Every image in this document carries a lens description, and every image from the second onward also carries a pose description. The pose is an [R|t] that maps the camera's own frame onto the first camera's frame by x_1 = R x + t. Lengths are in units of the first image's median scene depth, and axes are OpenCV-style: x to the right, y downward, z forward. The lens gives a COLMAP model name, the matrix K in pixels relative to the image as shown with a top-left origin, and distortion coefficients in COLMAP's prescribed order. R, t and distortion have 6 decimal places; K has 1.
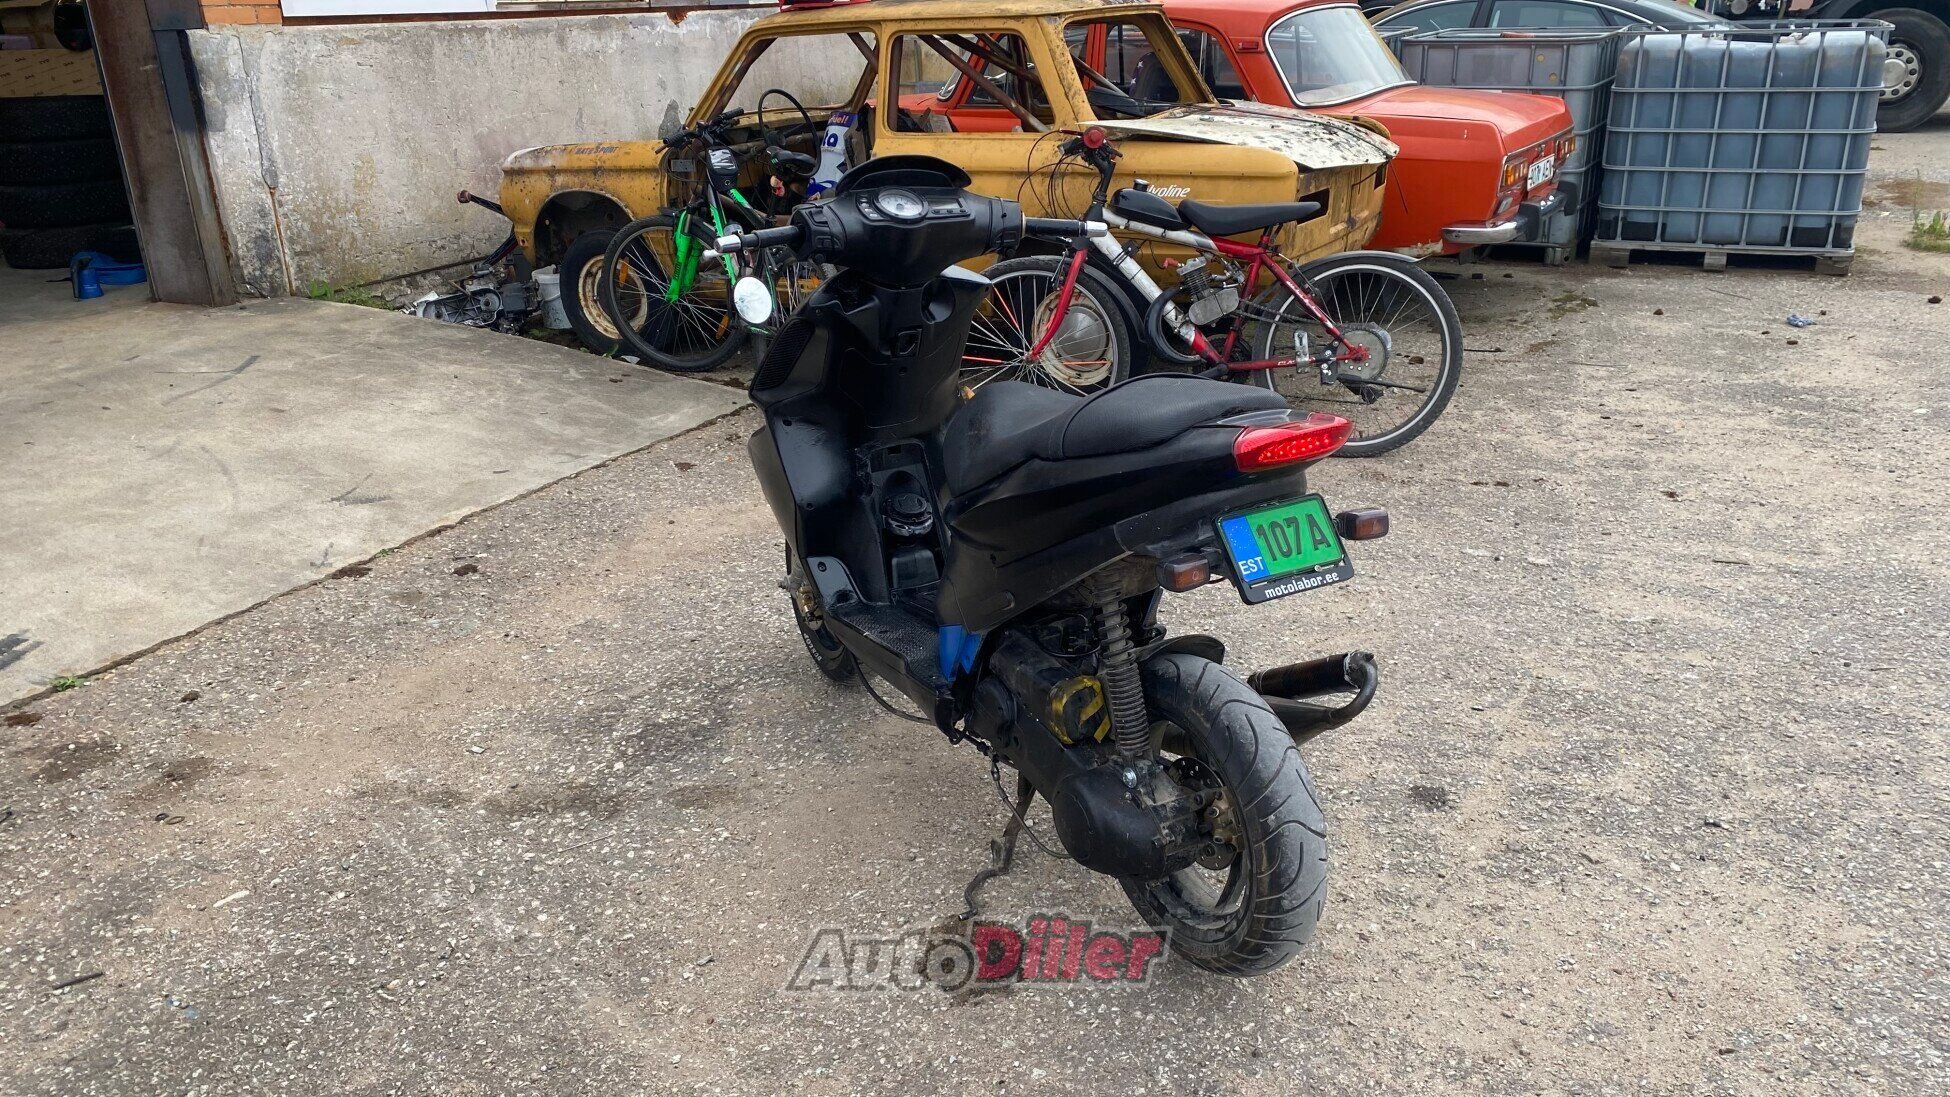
lens RADIAL K [[1528.6, 0, 977.8], [0, 1528.6, 558.4], [0, 0, 1]] dist [0.008415, 0.004716]
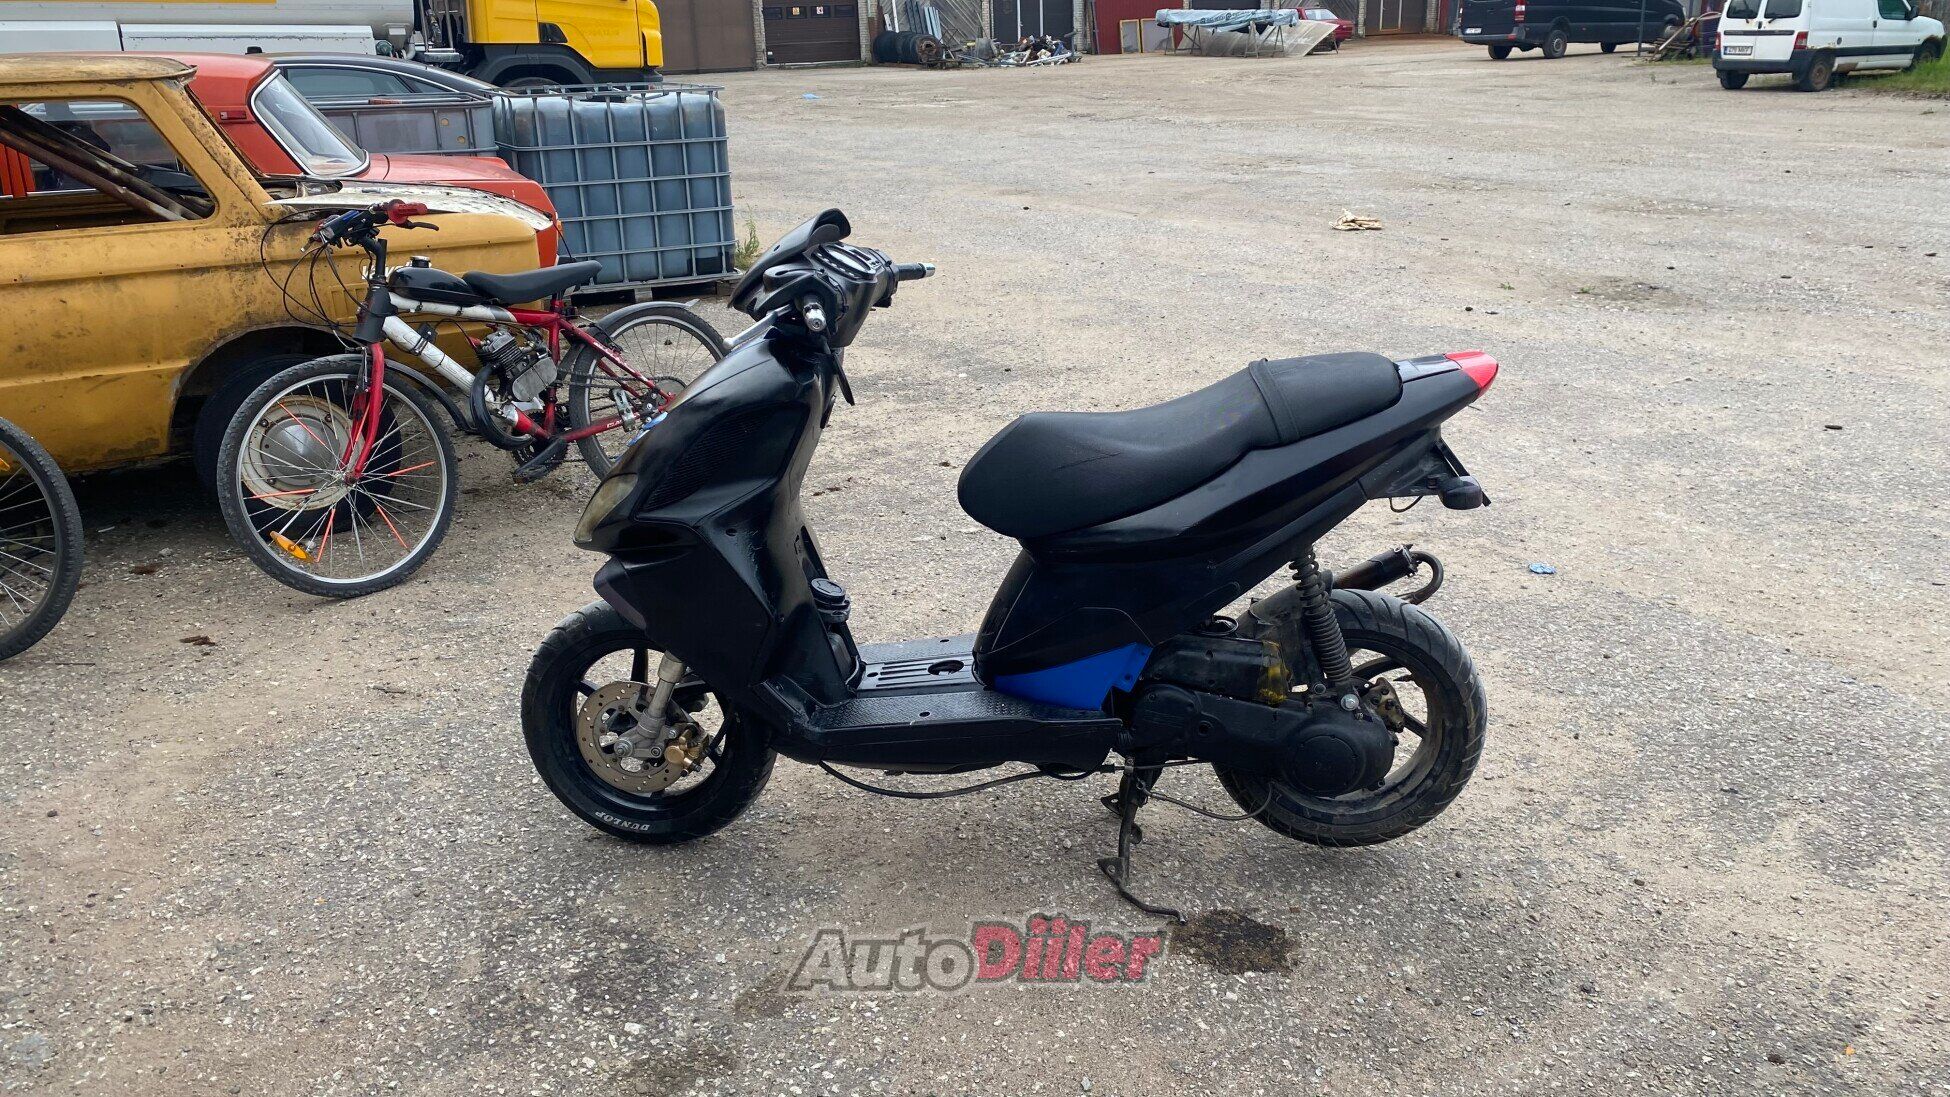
lens RADIAL K [[1528.6, 0, 976.6], [0, 1528.6, 547.5], [0, 0, 1]] dist [0.008415, 0.004716]
pose [[0.601824, -0.244625, 0.760241, -0.241993], [0.284162, 0.955227, 0.082417, -0.038625], [-0.746364, 0.166431, 0.644392, 0.122102]]
